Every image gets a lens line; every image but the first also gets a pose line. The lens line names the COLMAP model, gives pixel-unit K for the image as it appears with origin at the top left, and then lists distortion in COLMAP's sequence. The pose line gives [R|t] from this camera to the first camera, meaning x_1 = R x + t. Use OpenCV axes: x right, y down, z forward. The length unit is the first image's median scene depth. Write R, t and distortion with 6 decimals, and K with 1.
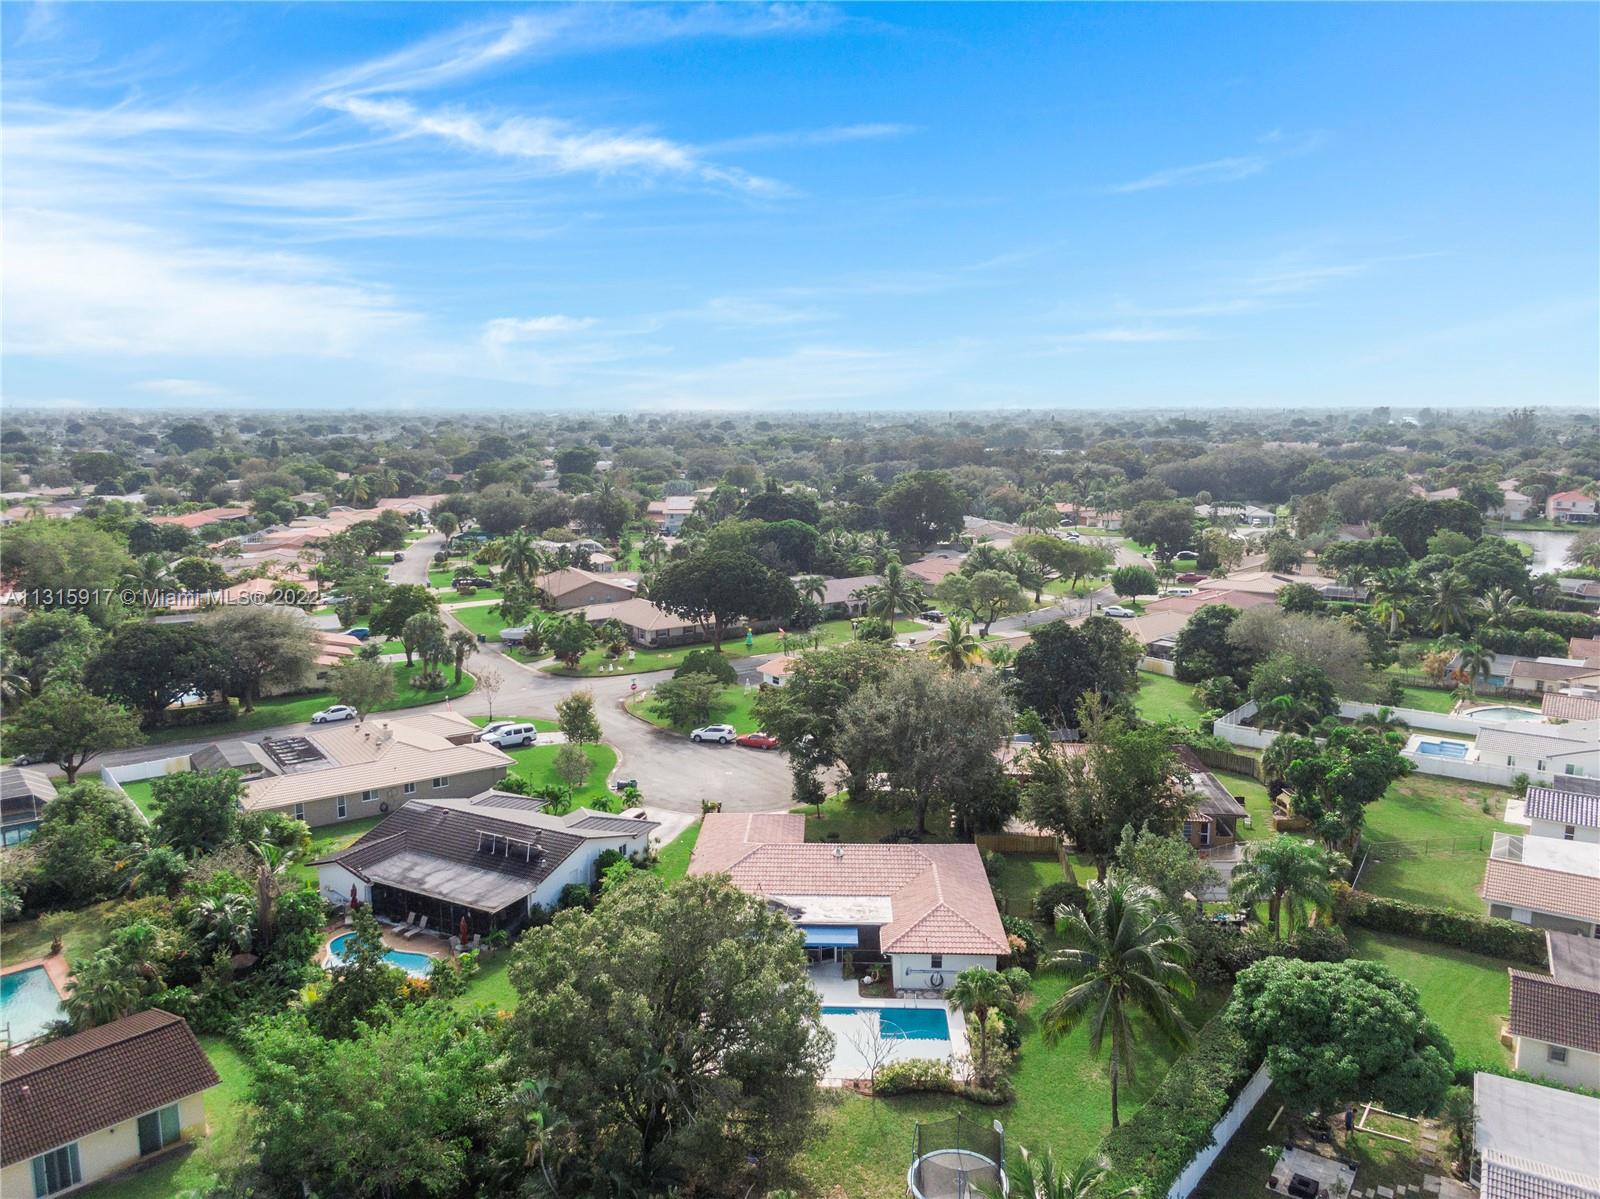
lens RADIAL K [[1146.9, 0, 807.9], [0, 1146.9, 604.8], [0, 0, 1]] dist [0.025673, -0.028130]
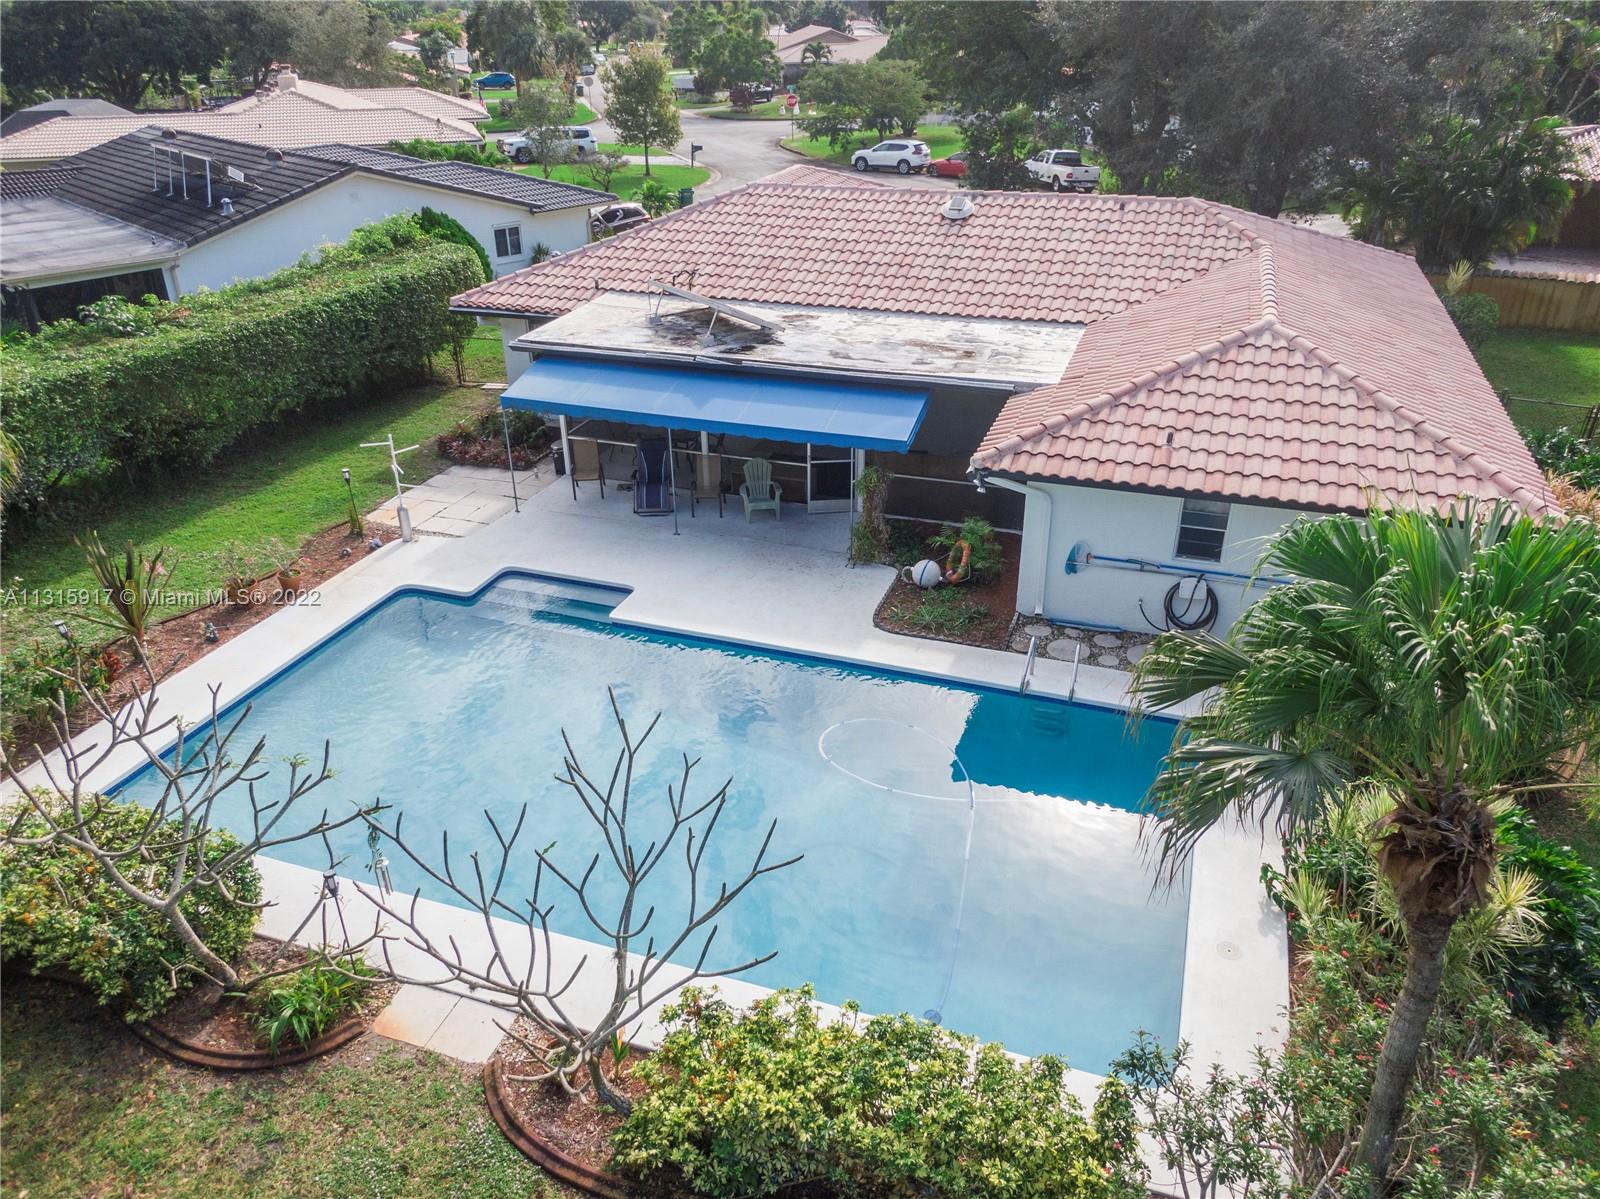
lens RADIAL K [[1146.9, 0, 801.4], [0, 1146.9, 607.6], [0, 0, 1]] dist [0.025673, -0.028130]
pose [[0.953108, 0.135727, -0.270486, 0.070490], [-0.042948, 0.945404, 0.323058, 0.177708], [0.299567, -0.296292, 0.906902, 0.532795]]
